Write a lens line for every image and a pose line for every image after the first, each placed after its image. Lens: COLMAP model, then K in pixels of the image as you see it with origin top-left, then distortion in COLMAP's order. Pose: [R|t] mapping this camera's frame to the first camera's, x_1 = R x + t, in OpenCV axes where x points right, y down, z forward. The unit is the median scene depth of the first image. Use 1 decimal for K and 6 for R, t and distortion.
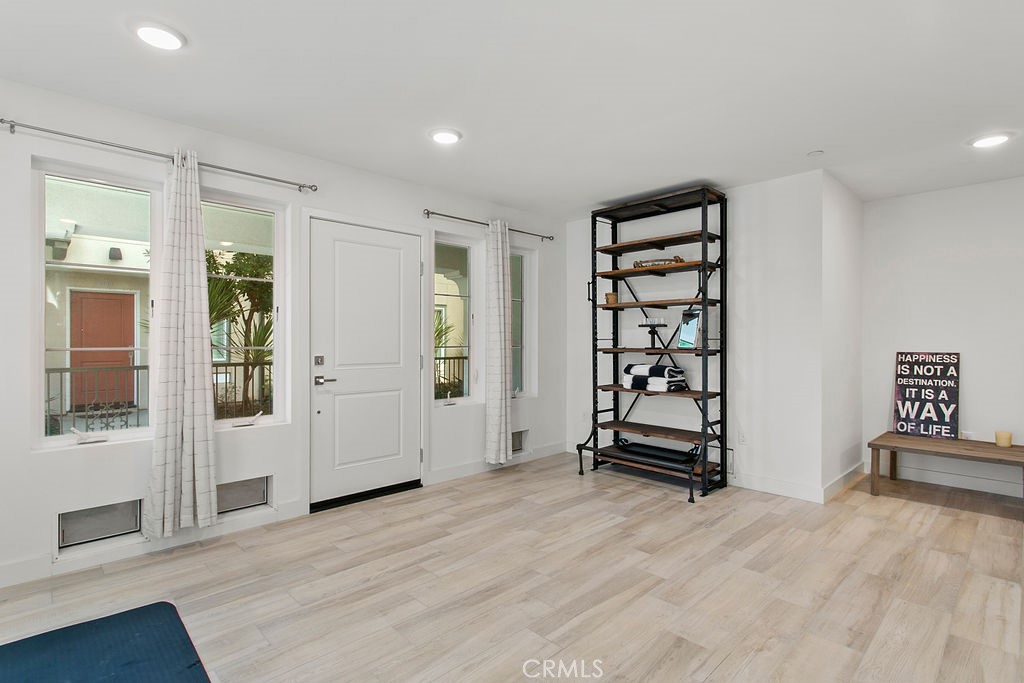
lens RADIAL K [[486.9, 0, 503.5], [0, 486.9, 337.4], [0, 0, 1]] dist [0.001230, 0.000567]
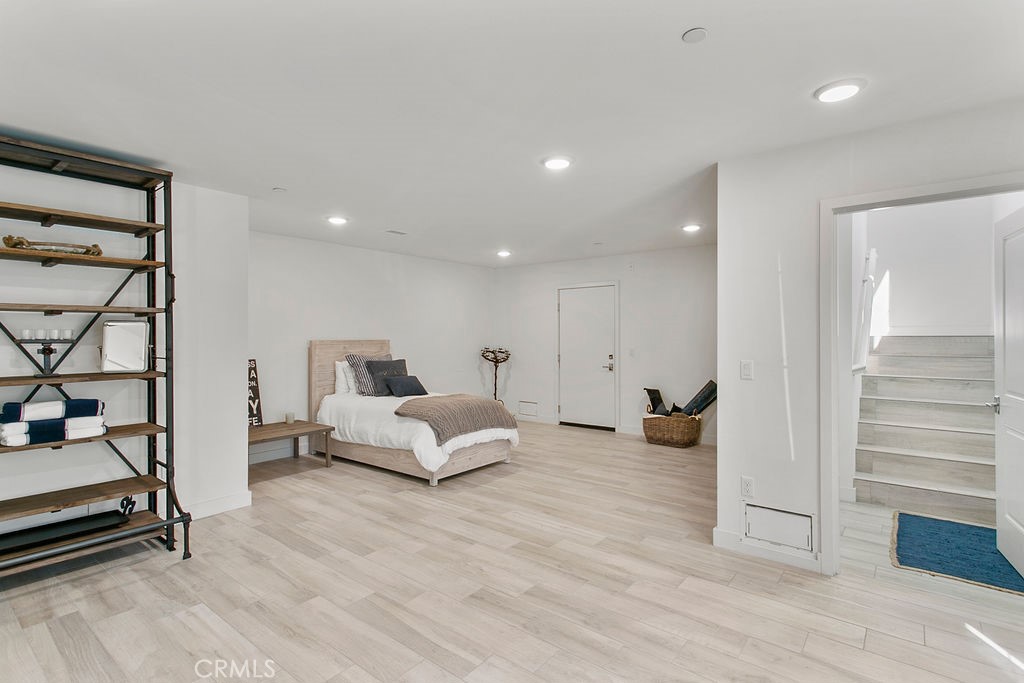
lens RADIAL K [[486.9, 0, 503.5], [0, 486.9, 337.4], [0, 0, 1]] dist [0.001230, 0.000567]
pose [[-0.102236, -0.006089, 0.994742, -0.492914], [0.000050, 0.999981, 0.006126, -0.040663], [-0.994760, 0.000676, -0.102234, 0.556259]]
